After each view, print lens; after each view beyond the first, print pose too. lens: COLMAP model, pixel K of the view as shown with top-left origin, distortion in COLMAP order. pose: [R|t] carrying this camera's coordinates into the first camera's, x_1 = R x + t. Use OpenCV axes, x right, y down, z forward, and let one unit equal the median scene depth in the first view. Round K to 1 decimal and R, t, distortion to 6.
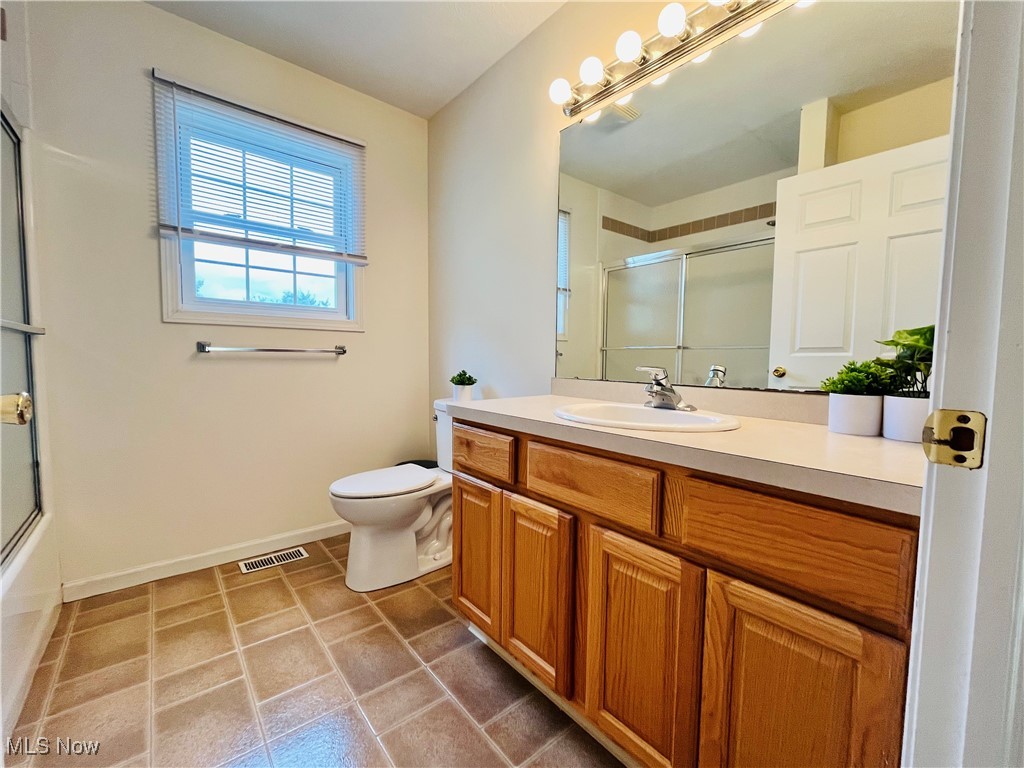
lens RADIAL K [[428.3, 0, 510.5], [0, 428.3, 386.8], [0, 0, 1]] dist [-0.002785, -0.000281]
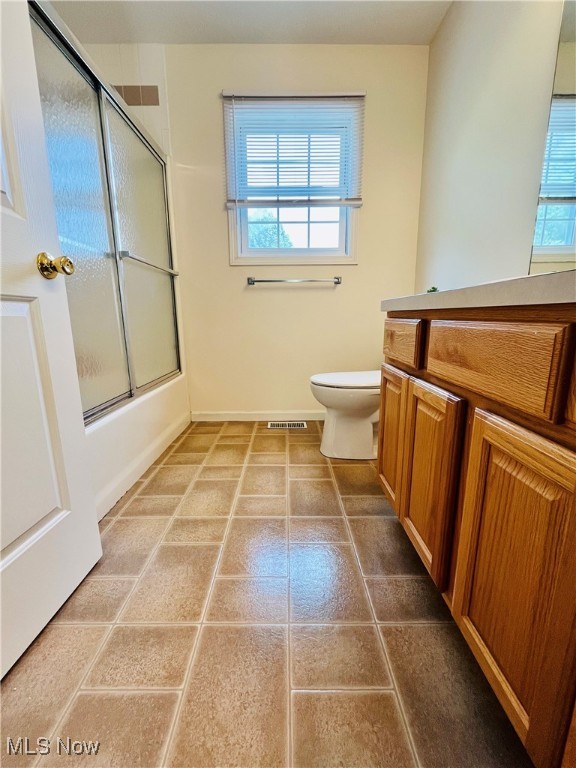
lens RADIAL K [[321.2, 0, 287.1], [0, 321.2, 383.5], [0, 0, 1]] dist [-0.002785, -0.000281]
pose [[0.770398, 0.111370, -0.627761, 0.203790], [-0.024907, 0.989131, 0.144913, 0.138564], [0.637076, -0.096005, 0.764798, 0.216973]]
